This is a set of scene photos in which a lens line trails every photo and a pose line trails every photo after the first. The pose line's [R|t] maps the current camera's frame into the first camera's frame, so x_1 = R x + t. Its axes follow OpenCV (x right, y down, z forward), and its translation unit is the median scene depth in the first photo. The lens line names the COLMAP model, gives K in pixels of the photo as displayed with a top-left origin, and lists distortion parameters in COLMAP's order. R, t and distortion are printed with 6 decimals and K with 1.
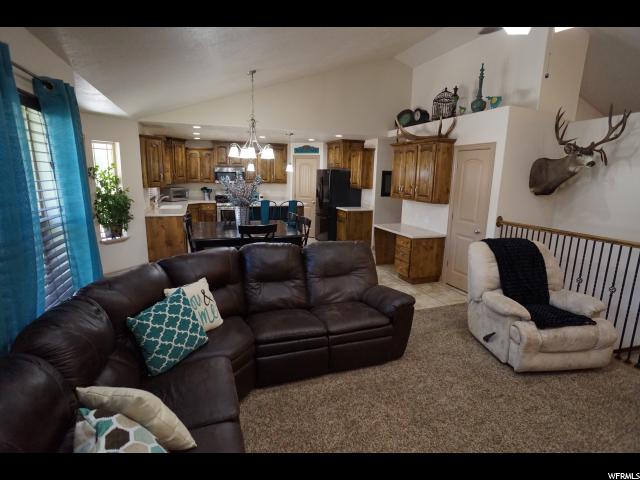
lens RADIAL K [[340.7, 0, 322.5], [0, 340.7, 244.0], [0, 0, 1]] dist [-0.073339, 0.048361]
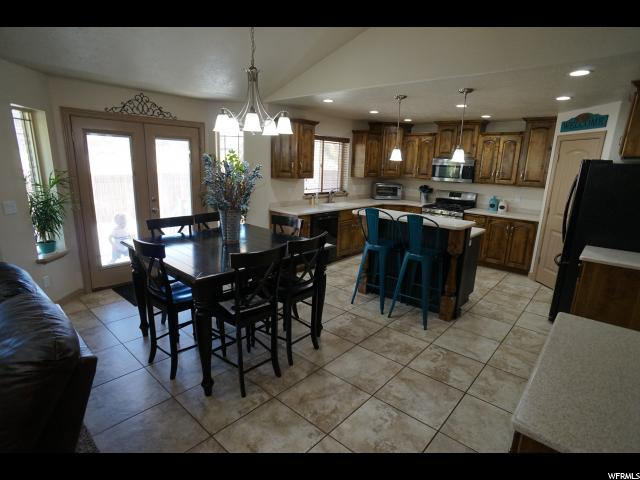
lens RADIAL K [[340.7, 0, 322.5], [0, 340.7, 244.0], [0, 0, 1]] dist [-0.073339, 0.048361]
pose [[0.479637, 0.199706, -0.854439, 0.261026], [-0.199381, 0.973090, 0.115515, -0.100577], [0.854515, 0.114954, 0.506547, 0.529900]]
